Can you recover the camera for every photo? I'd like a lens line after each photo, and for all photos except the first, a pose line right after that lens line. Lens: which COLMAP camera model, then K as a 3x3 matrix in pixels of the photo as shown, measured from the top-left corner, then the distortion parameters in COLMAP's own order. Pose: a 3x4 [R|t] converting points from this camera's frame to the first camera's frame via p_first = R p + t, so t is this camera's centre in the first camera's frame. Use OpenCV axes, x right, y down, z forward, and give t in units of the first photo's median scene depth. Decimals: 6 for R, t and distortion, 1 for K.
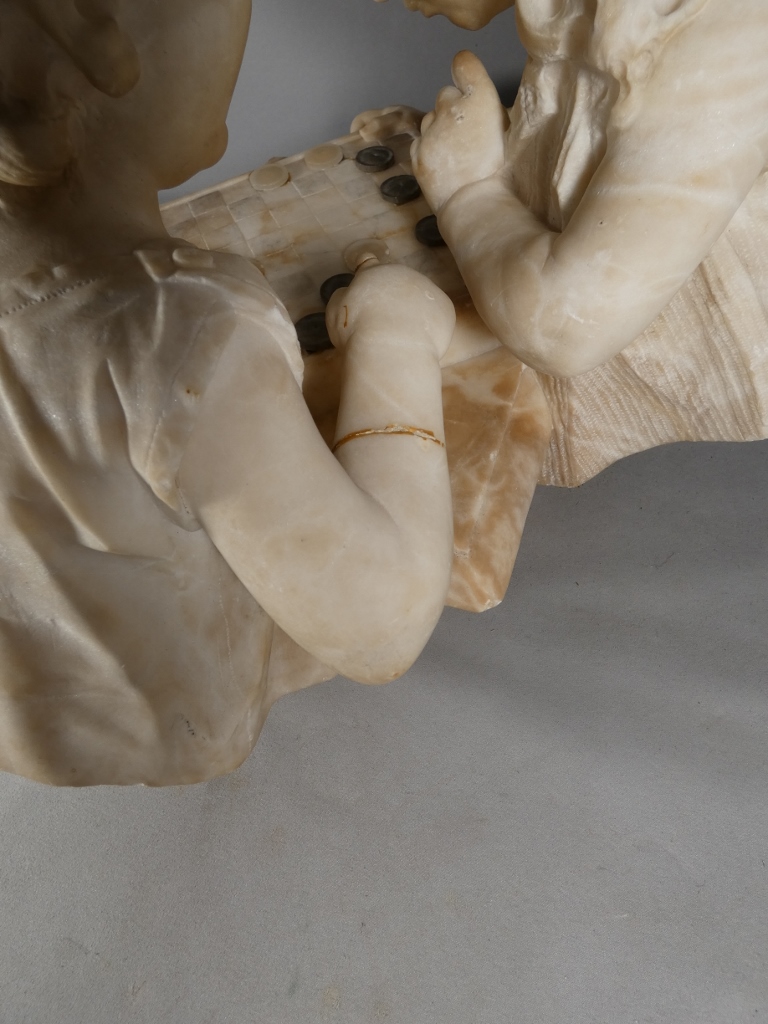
lens RADIAL K [[611.6, 0, 384.8], [0, 611.6, 515.5], [0, 0, 1]] dist [-0.002964, -0.001917]
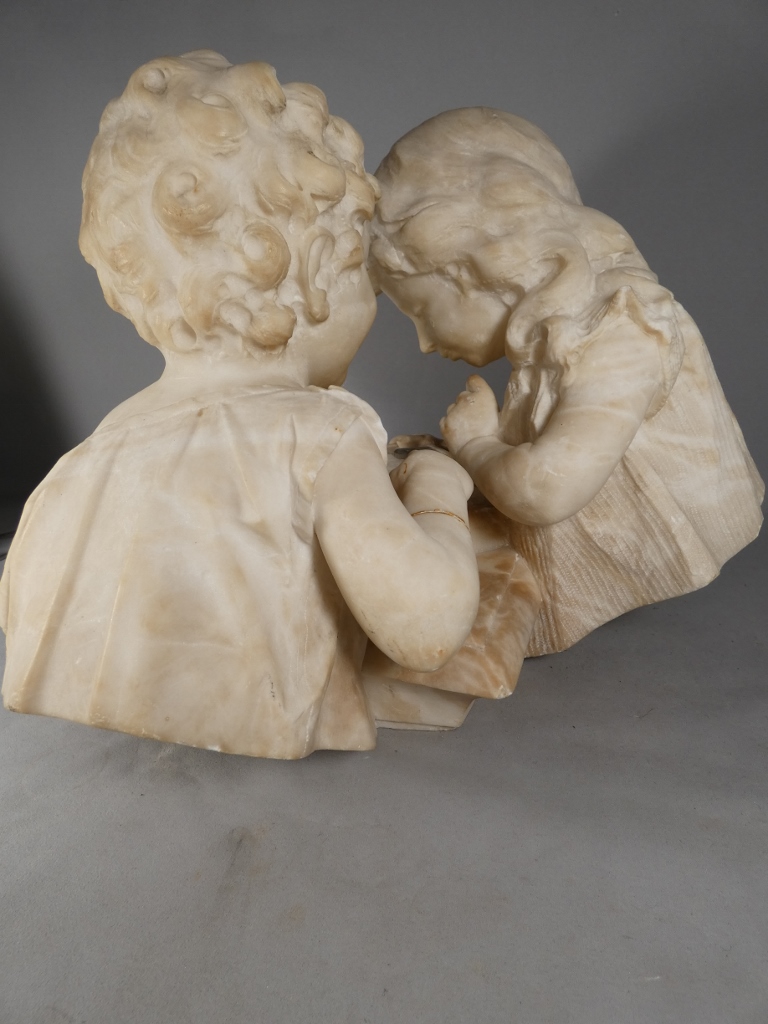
lens RADIAL K [[614.1, 0, 385.6], [0, 614.1, 516.7], [0, 0, 1]] dist [-0.001416, -0.004356]
pose [[0.996079, 0.087750, 0.011287, -0.104056], [-0.065036, 0.812724, -0.579008, 0.590566], [-0.059982, 0.576004, 0.815243, -0.175891]]
